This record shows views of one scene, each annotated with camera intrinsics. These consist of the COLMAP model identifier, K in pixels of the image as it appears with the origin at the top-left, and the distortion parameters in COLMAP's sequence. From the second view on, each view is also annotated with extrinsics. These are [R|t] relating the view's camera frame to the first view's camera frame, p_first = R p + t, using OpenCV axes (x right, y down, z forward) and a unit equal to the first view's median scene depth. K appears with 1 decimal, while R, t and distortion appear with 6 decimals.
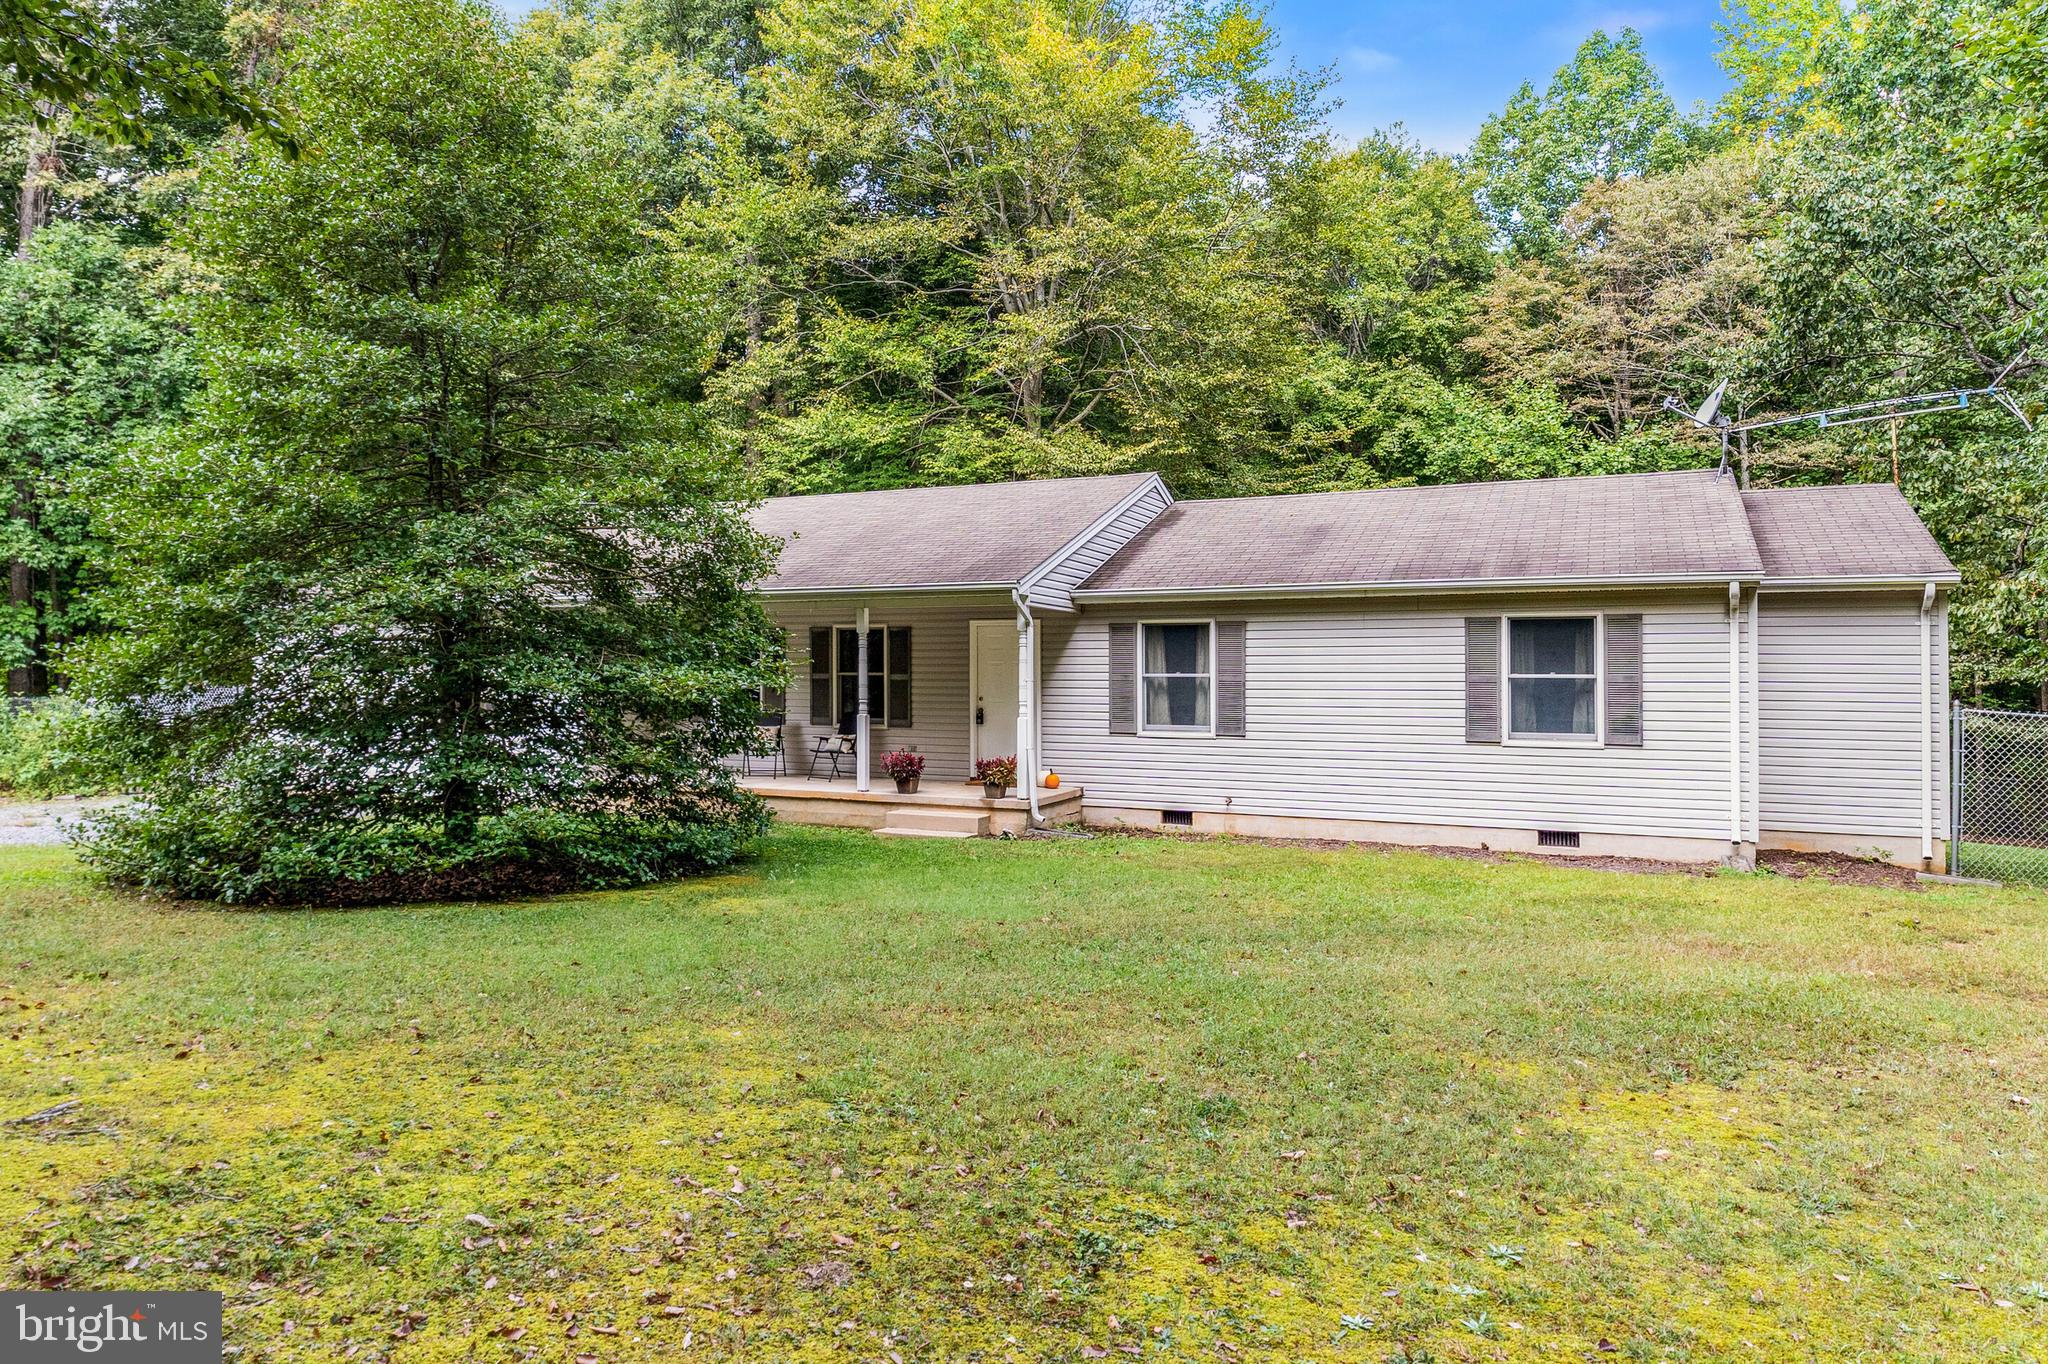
lens RADIAL K [[814.4, 0, 1017.3], [0, 814.4, 657.9], [0, 0, 1]] dist [-0.000242, -0.000140]
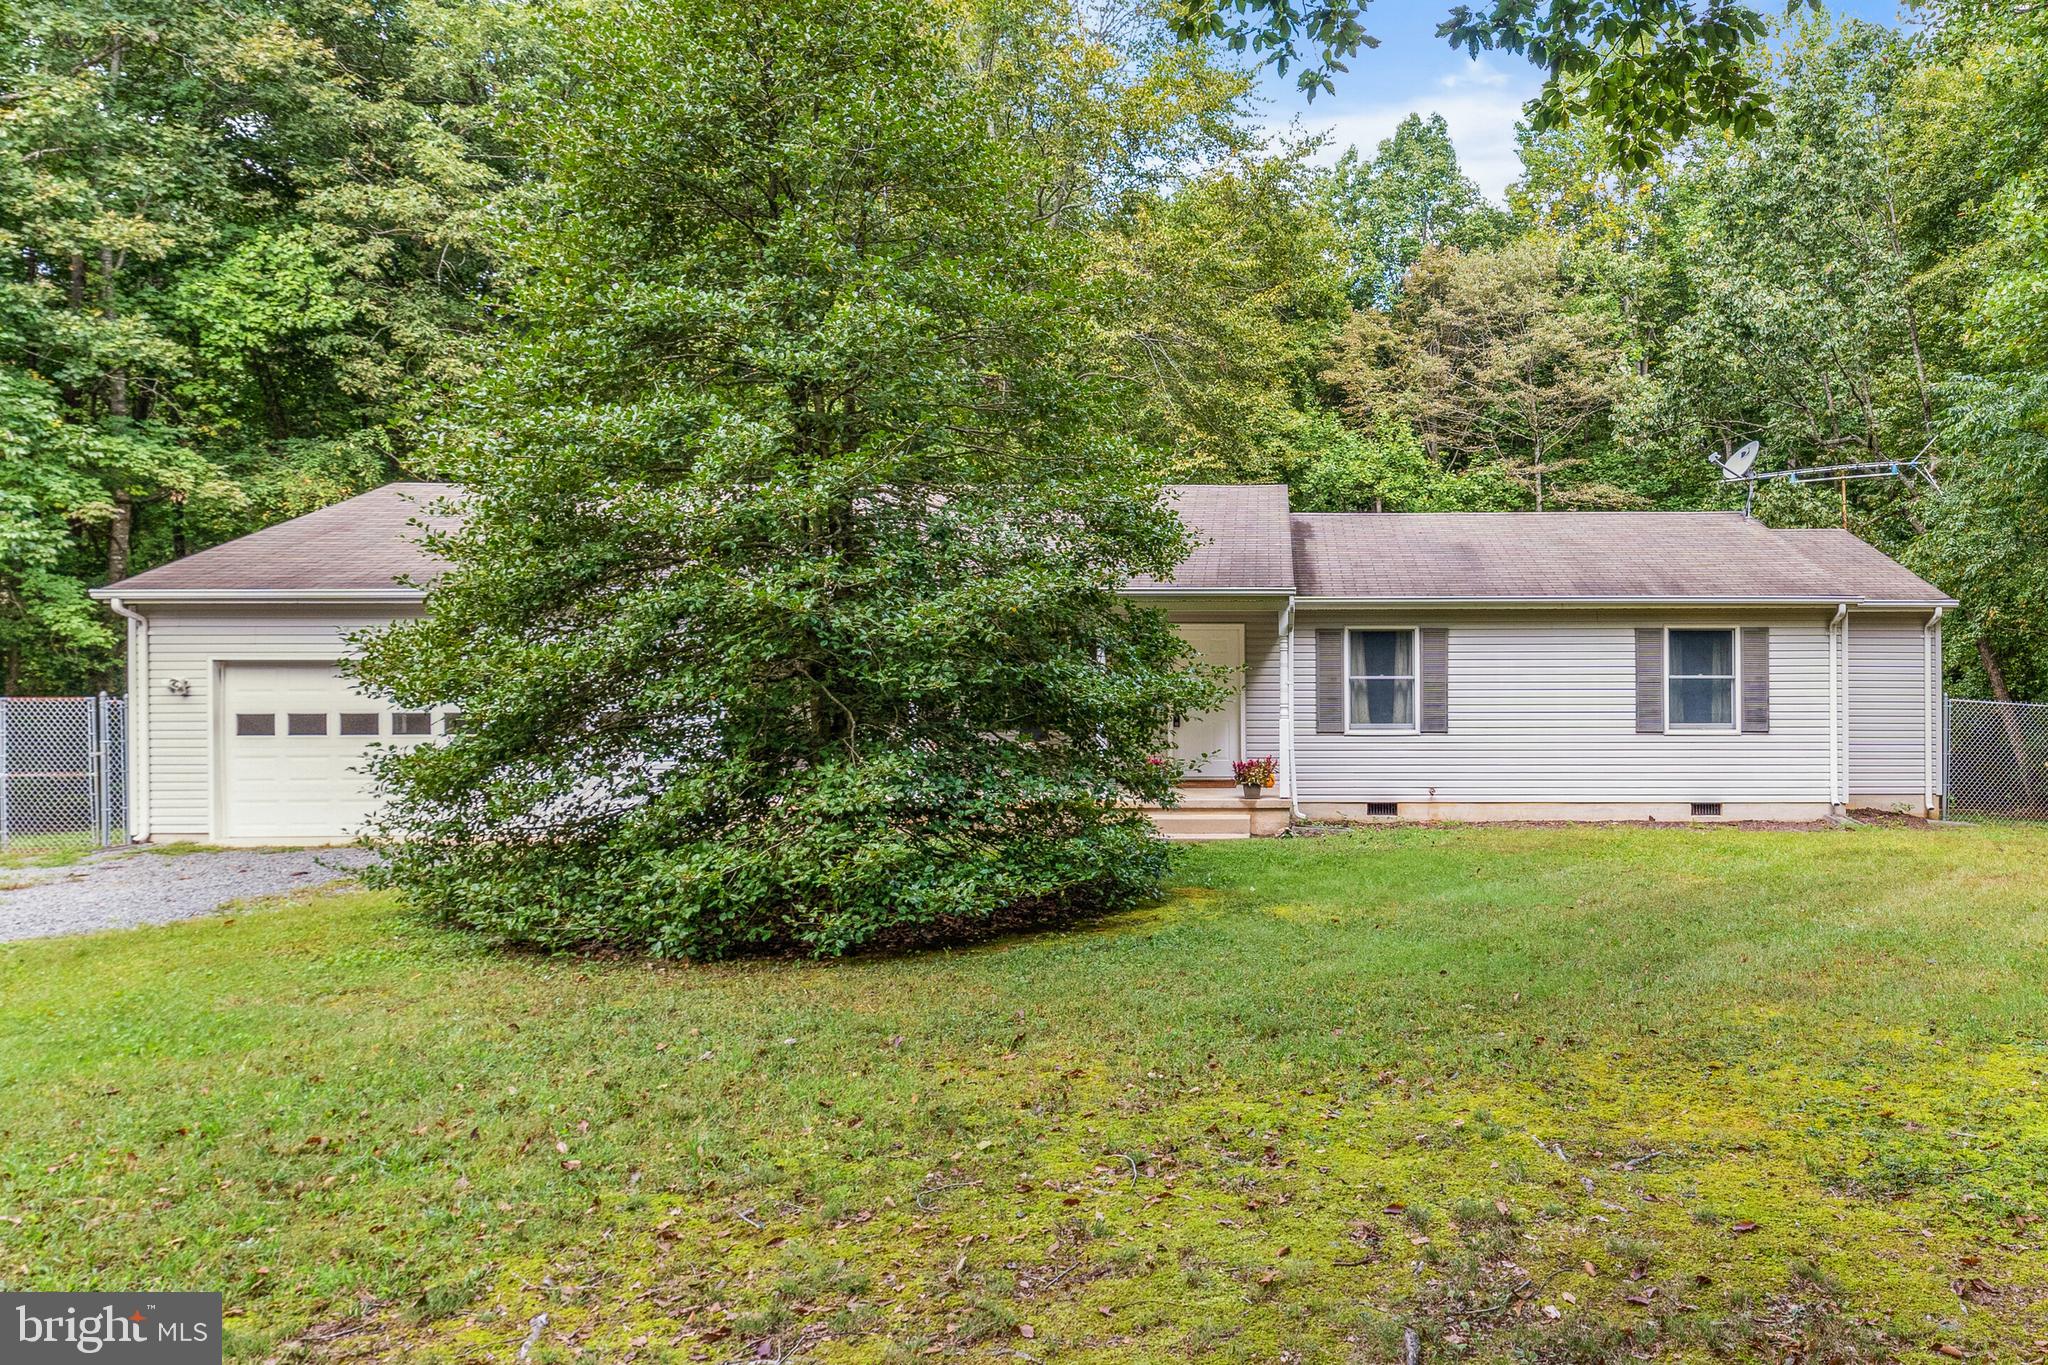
lens RADIAL K [[838.3, 0, 1024.2], [0, 838.3, 670.3], [0, 0, 1]] dist [-0.000175, 0.000006]
pose [[0.957488, -0.002589, 0.288462, -0.604830], [-0.001225, 0.999914, 0.013040, -0.002567], [-0.288471, -0.012839, 0.957402, 0.076382]]
